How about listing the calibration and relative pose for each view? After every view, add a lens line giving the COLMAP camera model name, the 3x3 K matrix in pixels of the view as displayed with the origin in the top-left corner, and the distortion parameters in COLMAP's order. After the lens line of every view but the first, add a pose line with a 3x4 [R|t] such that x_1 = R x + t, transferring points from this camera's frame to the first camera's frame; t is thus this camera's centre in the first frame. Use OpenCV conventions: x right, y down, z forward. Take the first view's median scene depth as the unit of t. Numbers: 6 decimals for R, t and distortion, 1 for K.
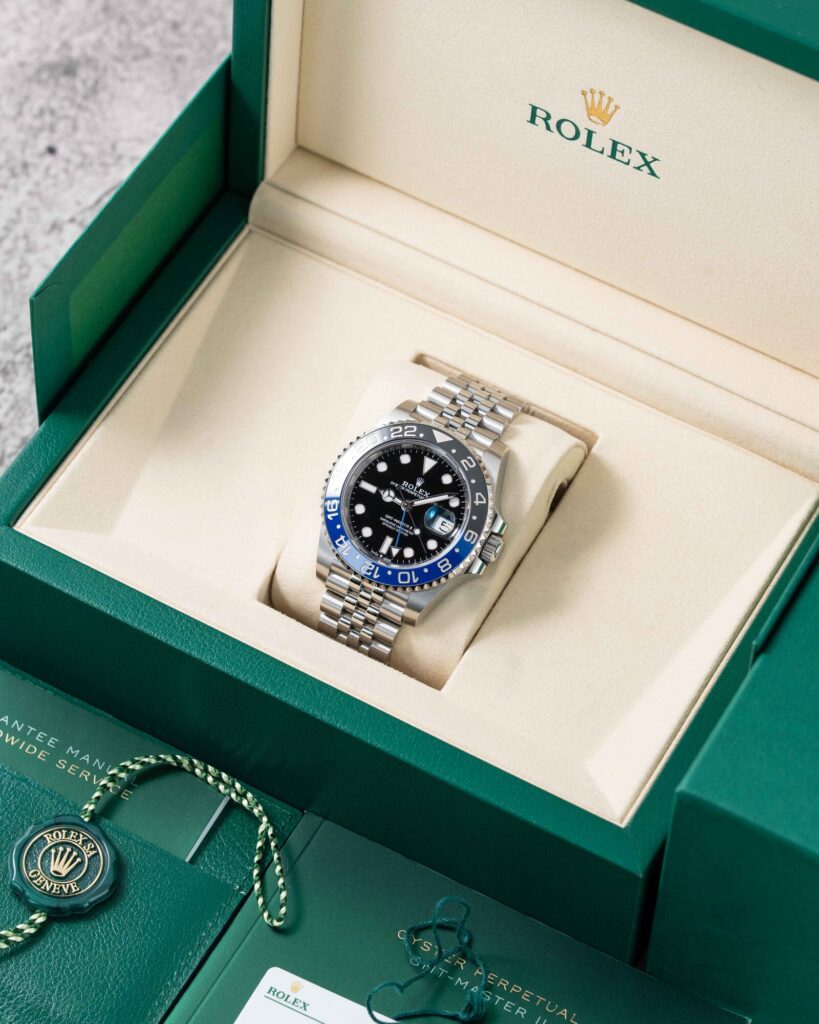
lens RADIAL K [[5821.3, 0, 410.3], [0, 5821.3, 511.7], [0, 0, 1]] dist [-0.574151, 0.000000]
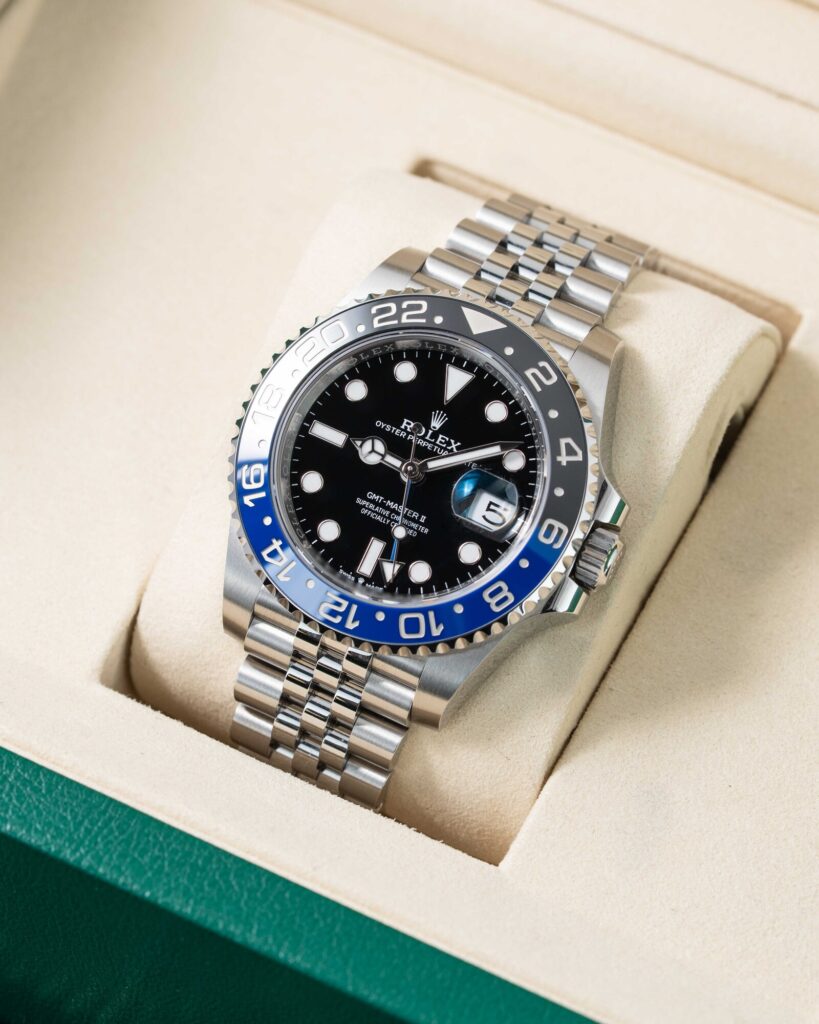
lens RADIAL K [[5821.3, 0, 408.5], [0, 5821.3, 512.0], [0, 0, 1]] dist [-0.574151, 0.000000]
pose [[0.999372, -0.032790, 0.013396, -0.007223], [0.032751, 0.999459, 0.003159, 0.000742], [-0.013493, -0.002718, 0.999905, 0.531146]]
